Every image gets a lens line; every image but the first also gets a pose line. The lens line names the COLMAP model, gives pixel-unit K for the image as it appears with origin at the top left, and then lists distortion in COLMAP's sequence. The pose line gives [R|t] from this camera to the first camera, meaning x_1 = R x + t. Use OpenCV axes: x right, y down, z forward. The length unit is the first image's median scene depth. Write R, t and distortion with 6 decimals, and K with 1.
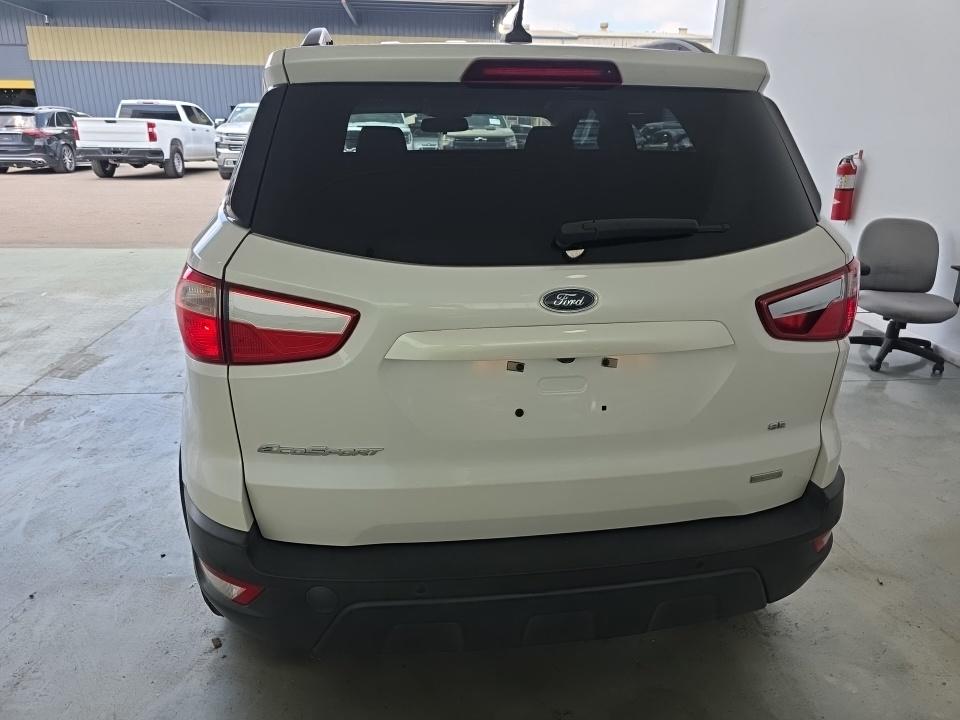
lens RADIAL K [[655.9, 0, 480.0], [0, 655.9, 360.0], [0, 0, 1]] dist [0.006630, -0.004460]
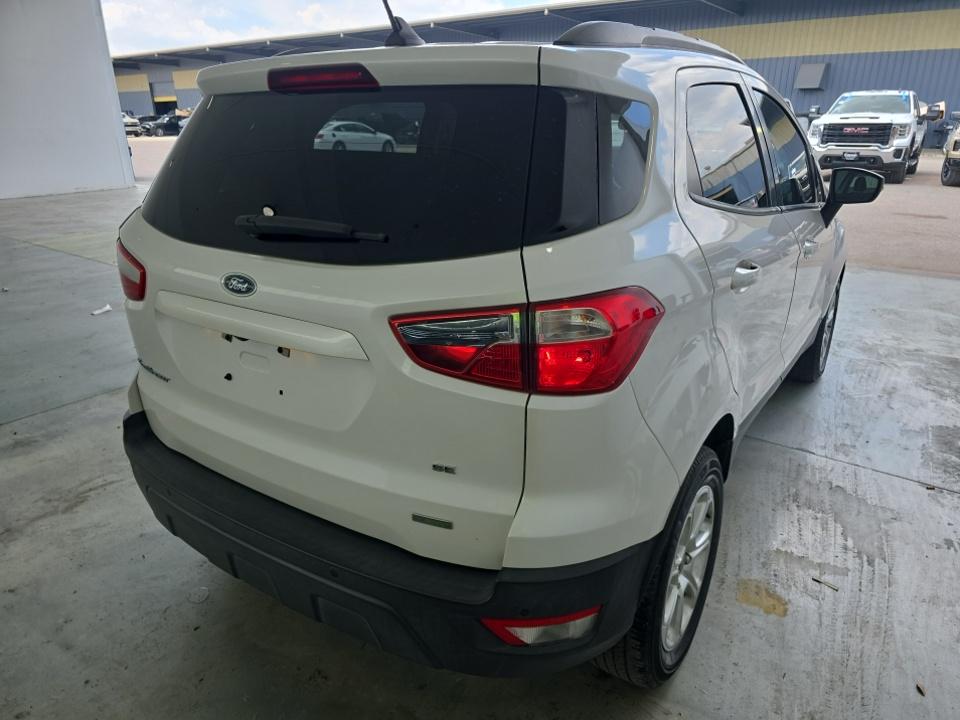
lens RADIAL K [[642.2, 0, 480.0], [0, 642.2, 360.0], [0, 0, 1]] dist [0.052457, -0.002049]
pose [[0.754755, 0.219137, -0.618323, 1.077250], [-0.214162, 0.973223, 0.083500, -0.136060], [0.620064, 0.069399, 0.781476, 0.371441]]
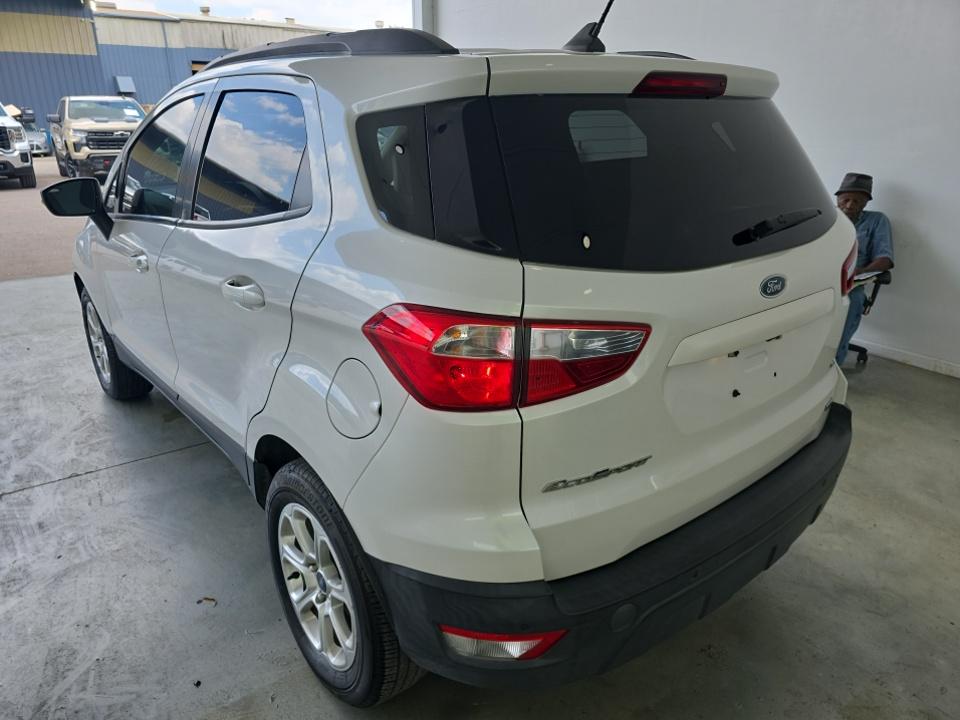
lens RADIAL K [[642.2, 0, 480.0], [0, 642.2, 360.0], [0, 0, 1]] dist [0.052457, -0.002049]
pose [[0.867850, -0.188141, 0.459826, -0.796465], [0.180918, 0.981654, 0.060197, -0.117196], [-0.462716, 0.030949, 0.885966, 0.216299]]
